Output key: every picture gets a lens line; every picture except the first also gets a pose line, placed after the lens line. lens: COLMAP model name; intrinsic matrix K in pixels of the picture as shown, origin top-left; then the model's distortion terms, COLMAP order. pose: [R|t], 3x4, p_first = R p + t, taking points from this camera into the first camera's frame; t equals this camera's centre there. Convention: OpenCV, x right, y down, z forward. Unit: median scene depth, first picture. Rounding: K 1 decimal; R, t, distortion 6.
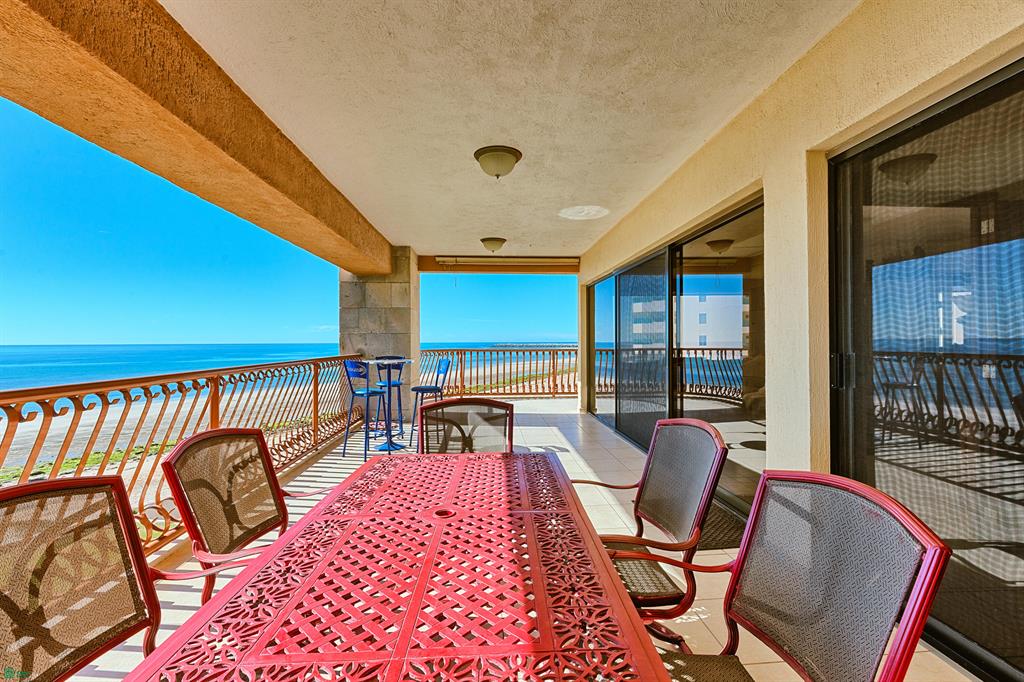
lens RADIAL K [[463.3, 0, 514.3], [0, 463.3, 337.7], [0, 0, 1]] dist [0.008494, -0.001803]
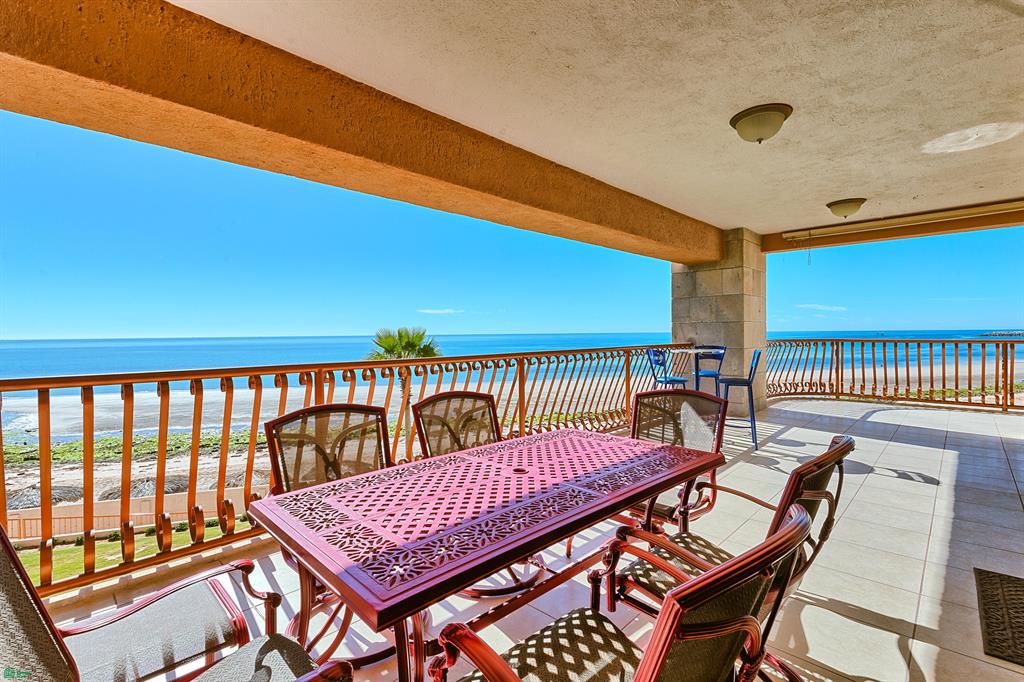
lens RADIAL K [[463.3, 0, 512.4], [0, 463.3, 338.6], [0, 0, 1]] dist [0.008494, -0.001803]
pose [[0.670061, 0.007067, -0.742273, 0.200635], [0.012284, 0.999712, 0.020607, -0.000856], [0.742205, -0.022926, 0.669781, 0.041730]]
